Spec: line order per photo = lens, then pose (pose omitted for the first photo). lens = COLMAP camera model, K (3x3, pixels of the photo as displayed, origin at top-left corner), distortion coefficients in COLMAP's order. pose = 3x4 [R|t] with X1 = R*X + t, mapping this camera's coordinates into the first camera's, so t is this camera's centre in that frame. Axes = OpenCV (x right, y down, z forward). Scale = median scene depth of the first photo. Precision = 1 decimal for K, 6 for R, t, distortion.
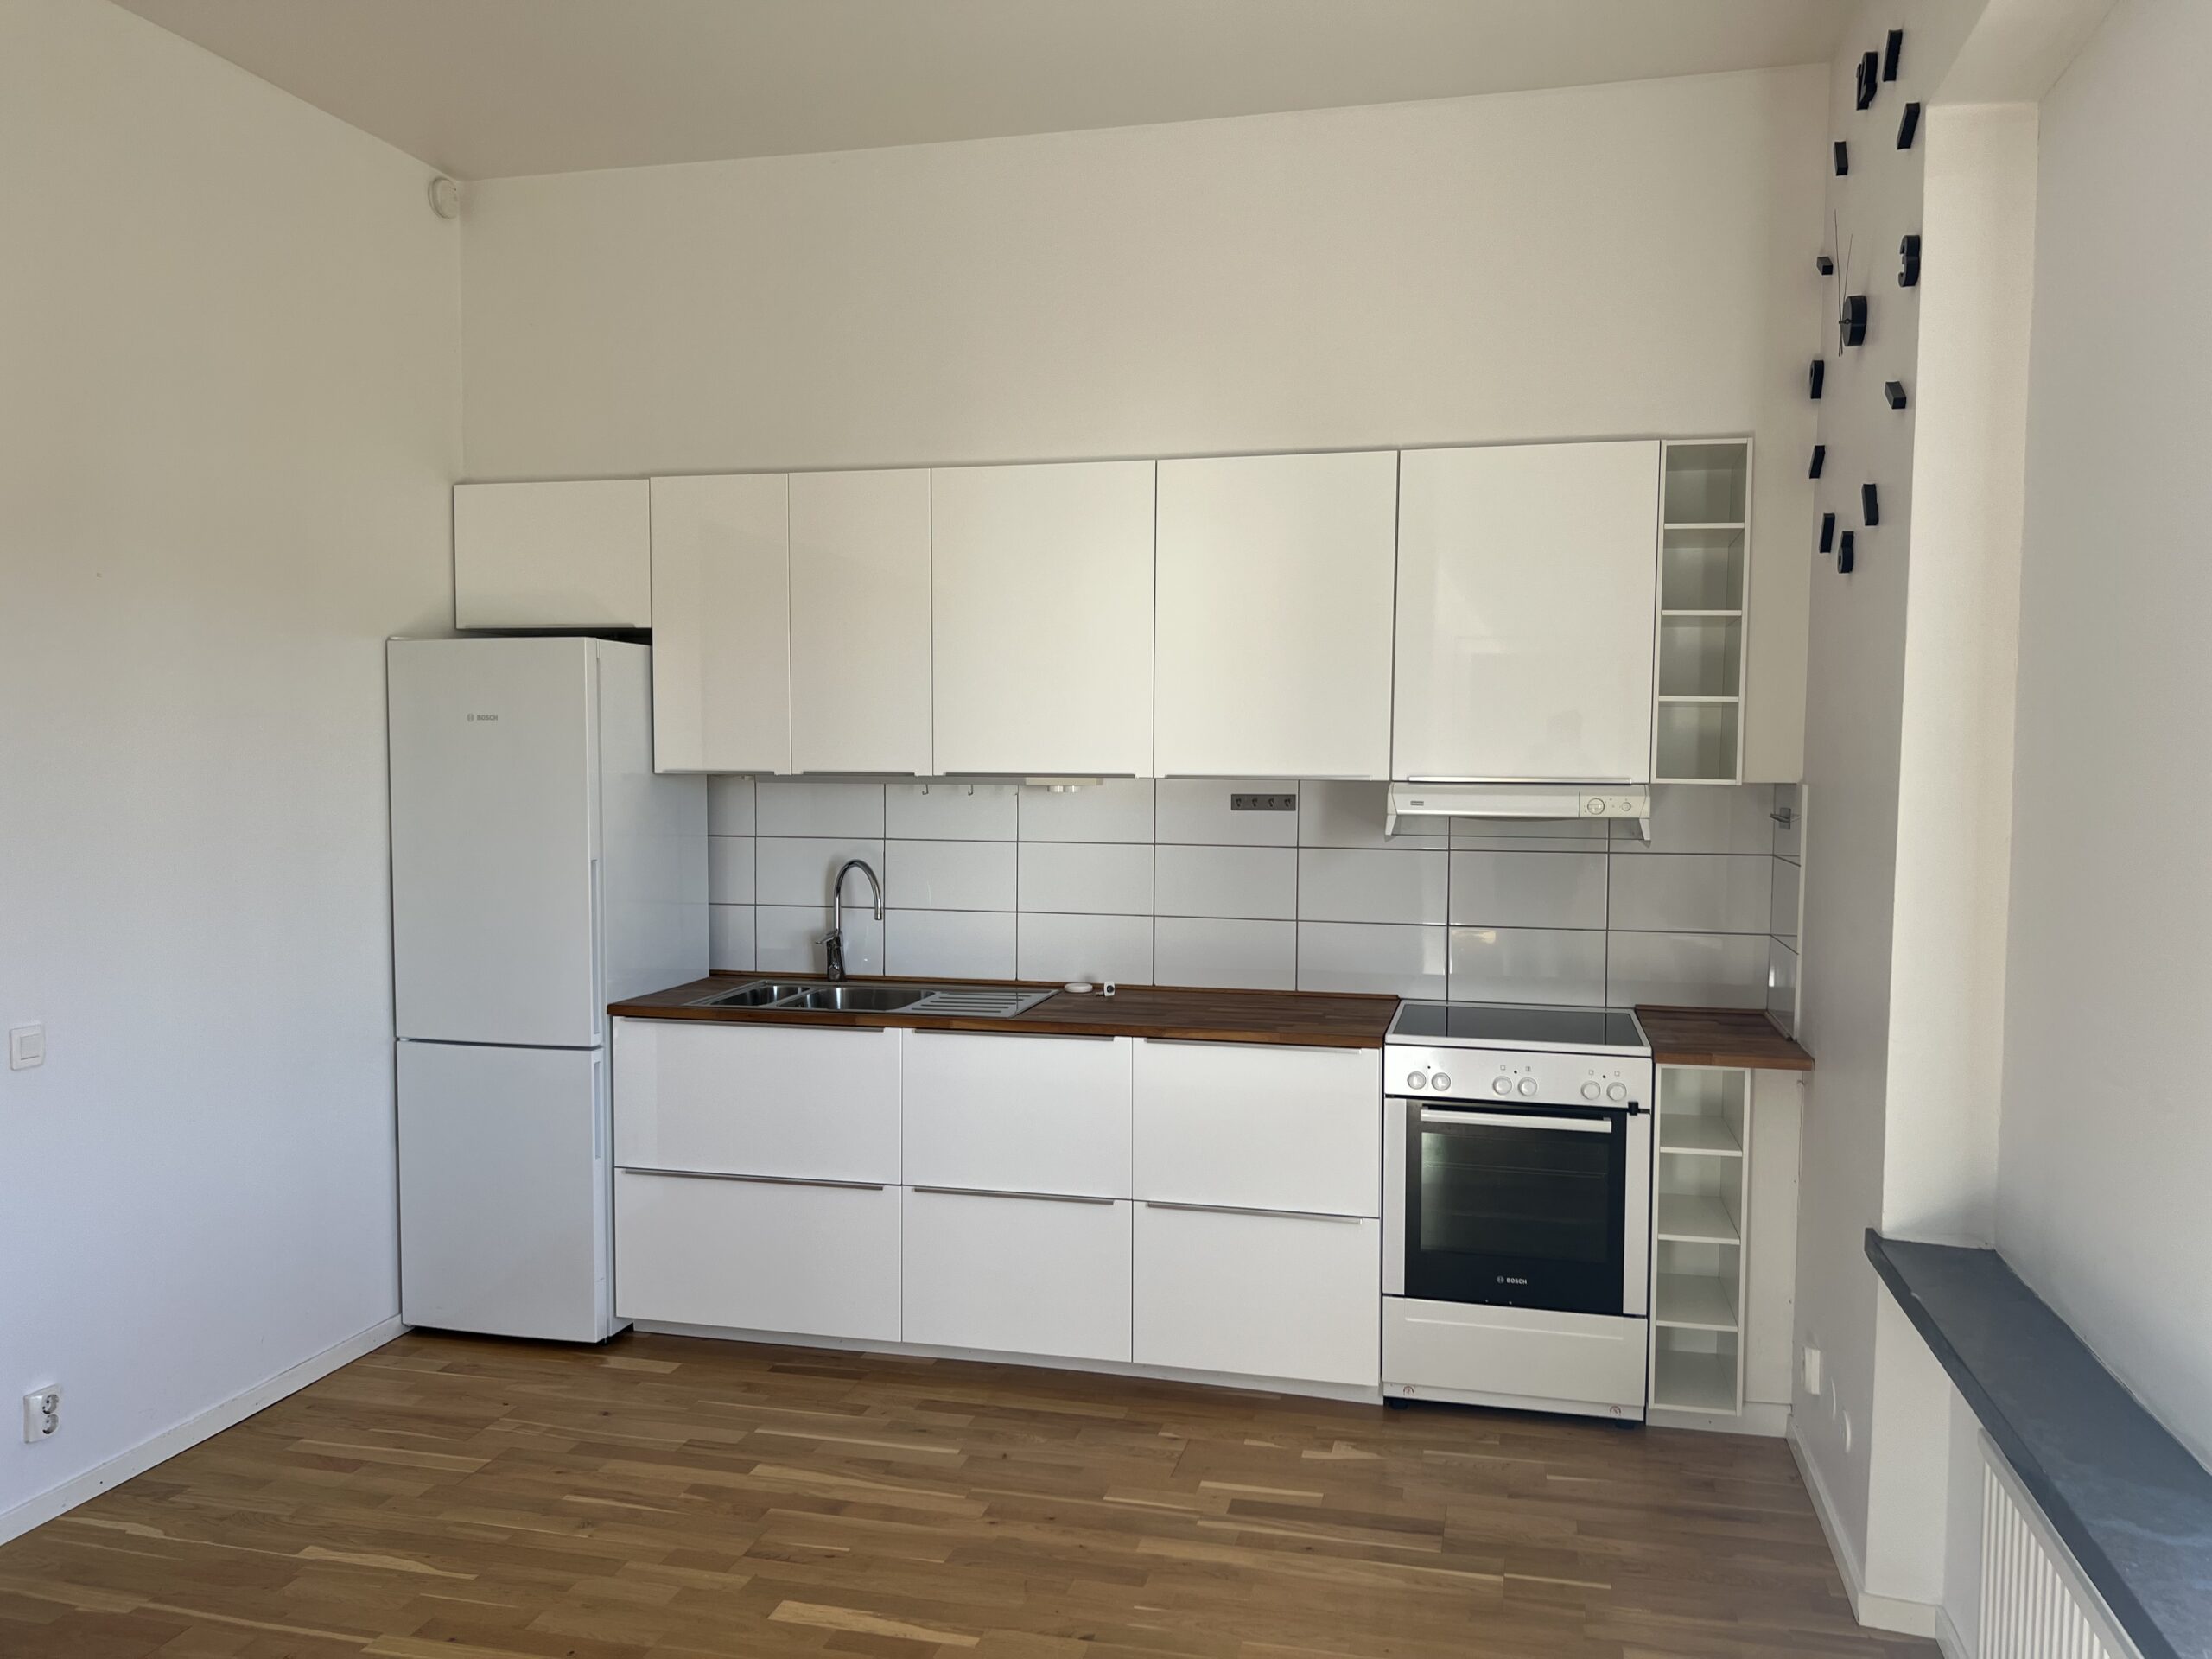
lens RADIAL K [[1672.7, 0, 1106.0], [0, 1672.7, 829.5], [0, 0, 1]] dist [0.042293, -0.037617]
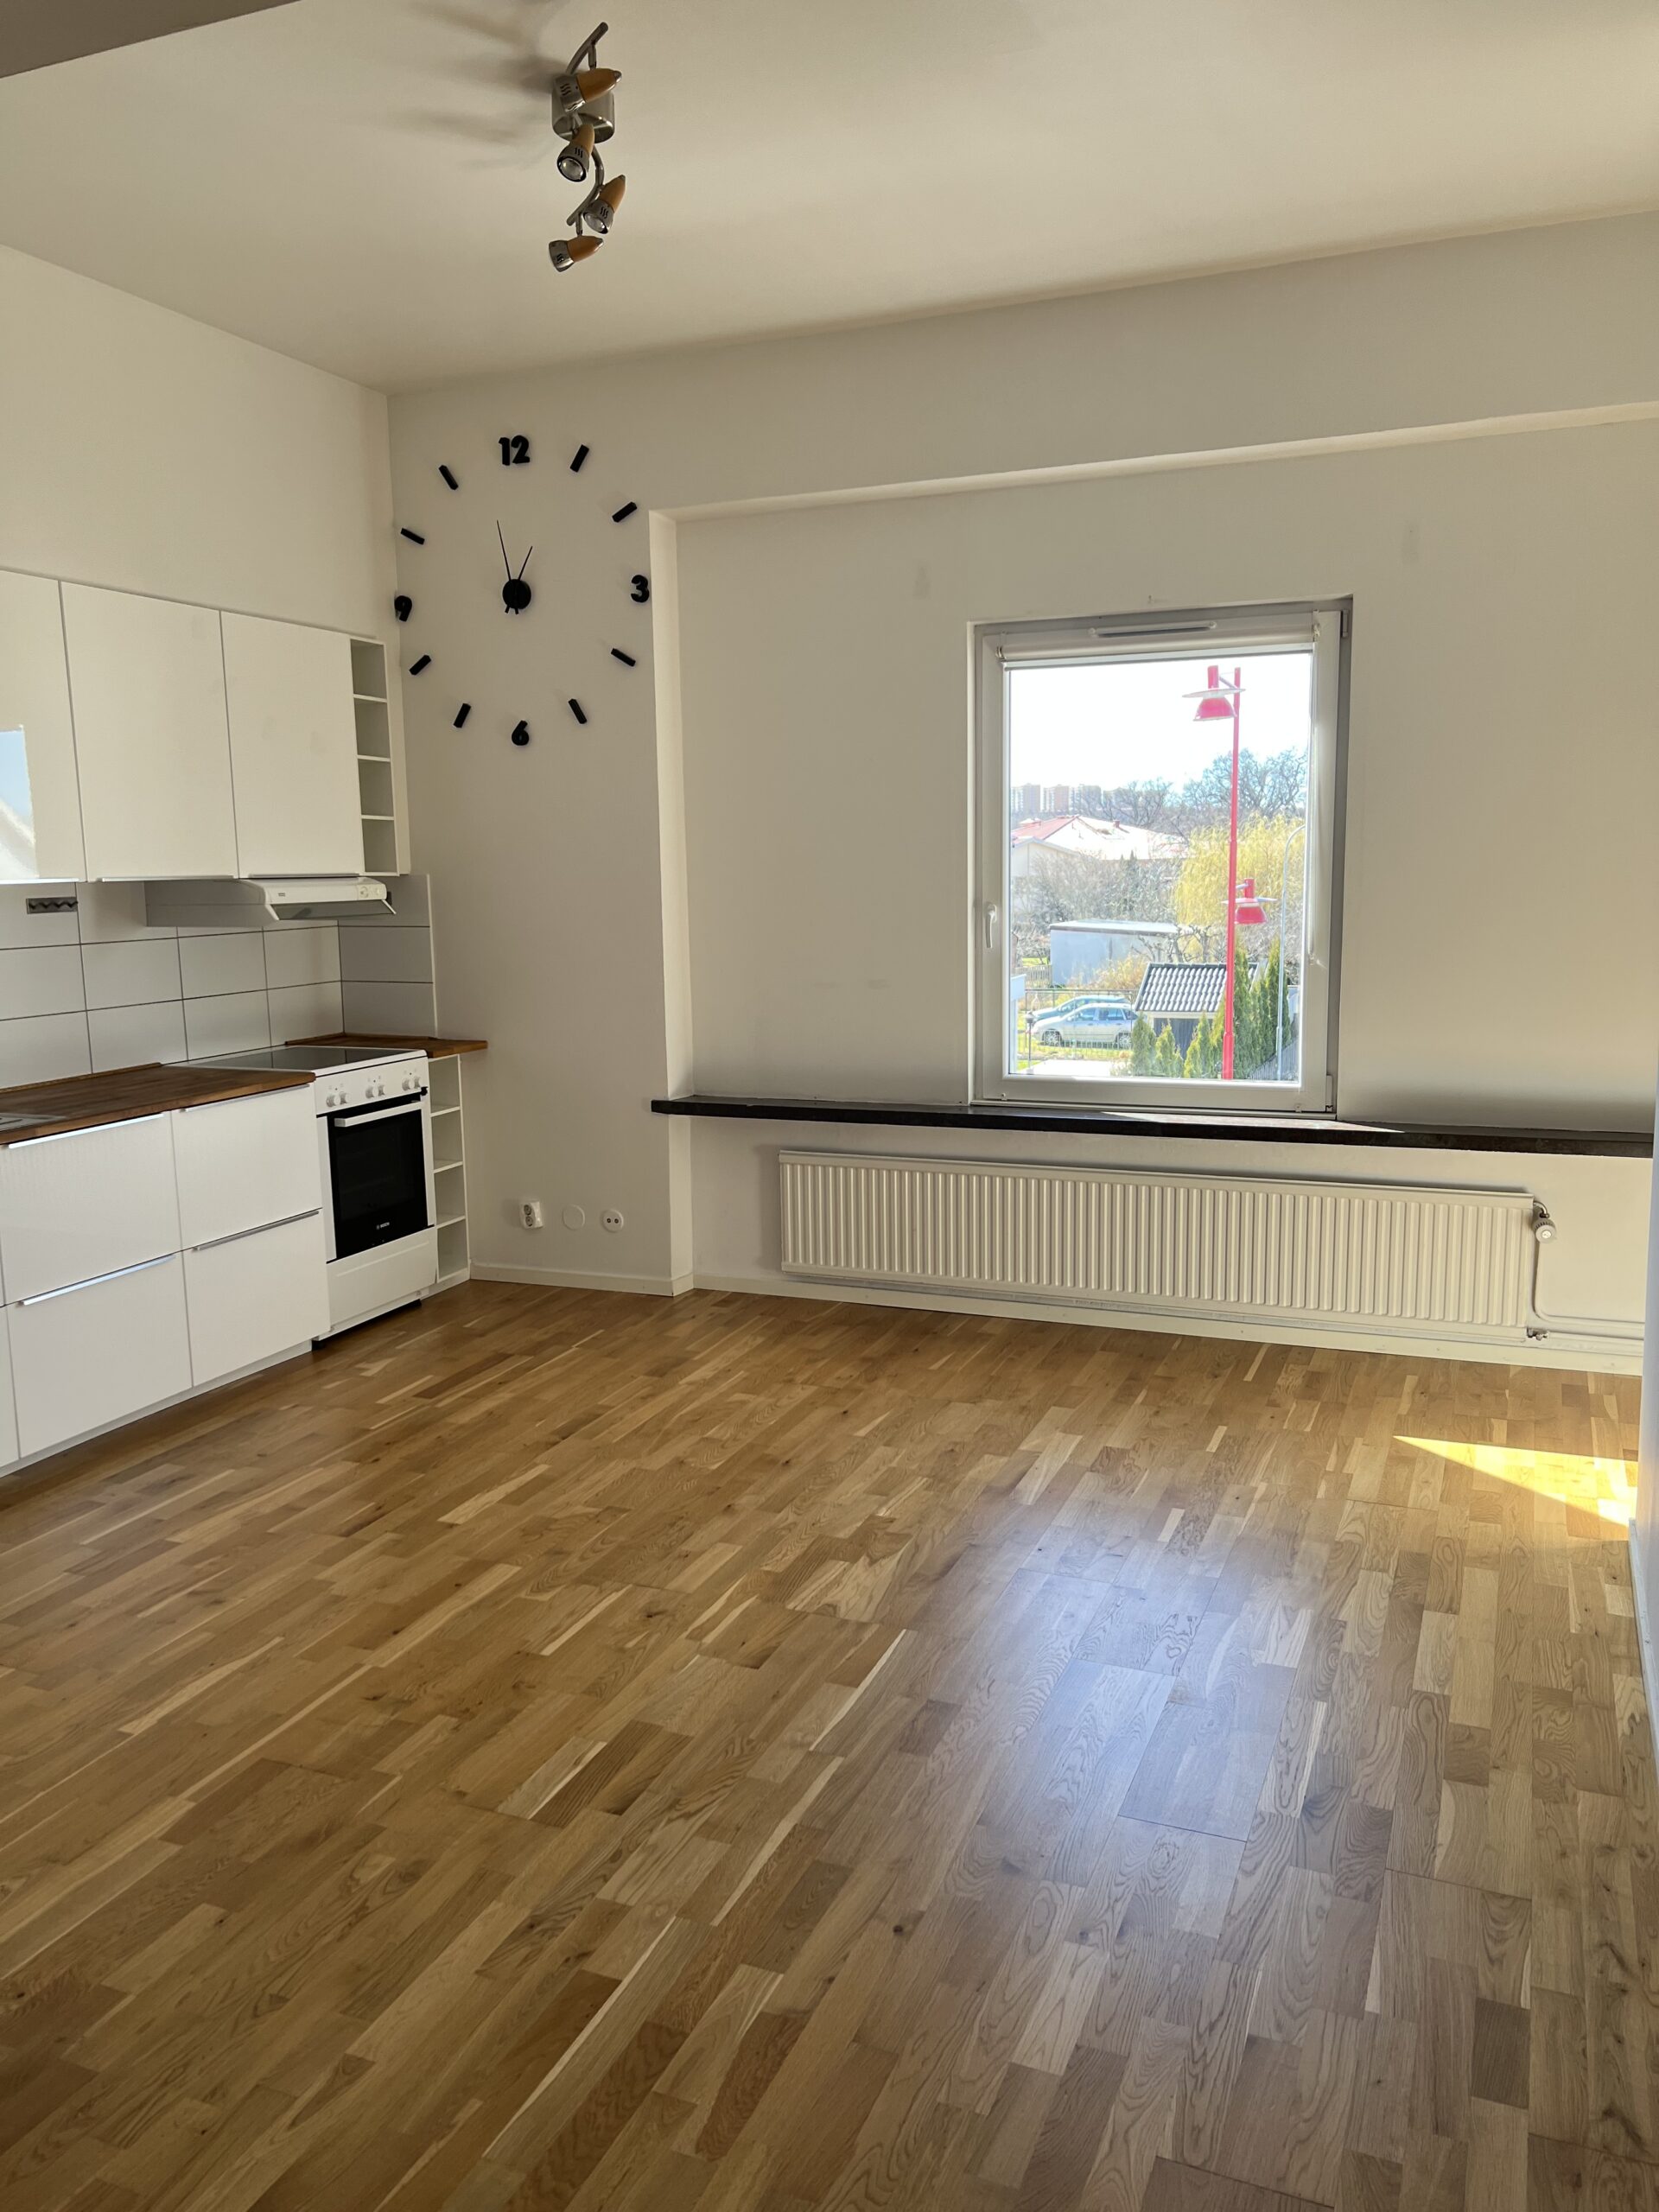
lens RADIAL K [[1672.7, 0, 829.5], [0, 1672.7, 1106.0], [0, 0, 1]] dist [0.042293, -0.037617]
pose [[0.143210, -0.155132, 0.977458, -1.114265], [0.063555, 0.987042, 0.147342, -0.020175], [-0.987650, 0.041022, 0.151214, 0.410005]]
